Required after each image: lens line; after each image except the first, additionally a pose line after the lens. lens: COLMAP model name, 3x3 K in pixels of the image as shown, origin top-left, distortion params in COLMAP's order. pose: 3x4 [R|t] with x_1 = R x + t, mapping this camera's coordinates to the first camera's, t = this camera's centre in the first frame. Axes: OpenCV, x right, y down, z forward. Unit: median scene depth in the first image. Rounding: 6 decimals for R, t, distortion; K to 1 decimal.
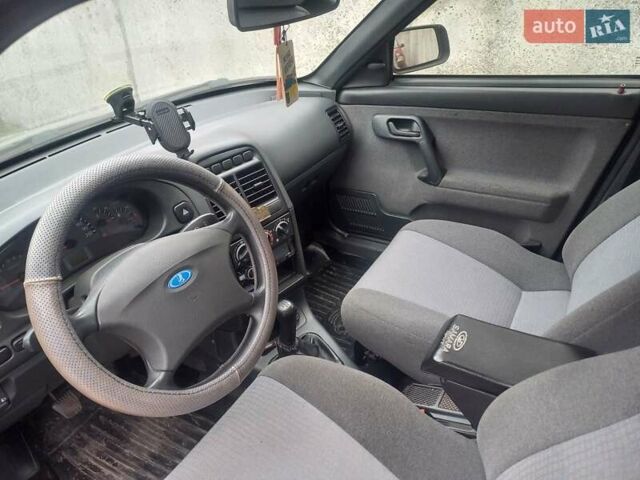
lens RADIAL K [[450.6, 0, 320.0], [0, 450.6, 240.0], [0, 0, 1]] dist [0.003744, 0.000608]
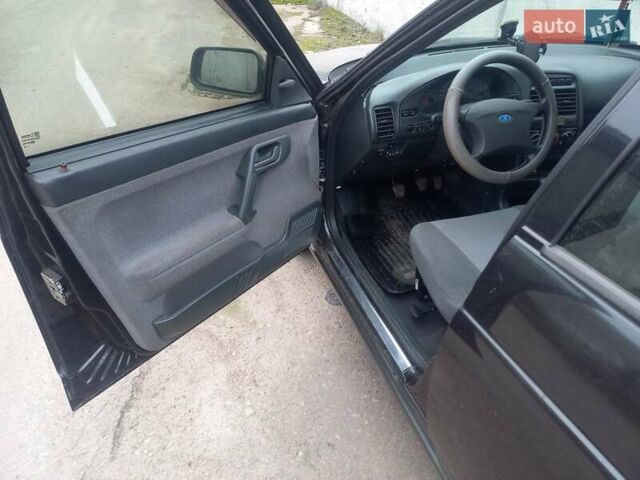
lens RADIAL K [[450.6, 0, 320.0], [0, 450.6, 240.0], [0, 0, 1]] dist [0.003744, 0.000608]
pose [[0.751543, 0.436091, -0.494982, 0.290442], [-0.384805, 0.899254, 0.208006, 0.445551], [0.535825, 0.034146, 0.843639, -1.072246]]
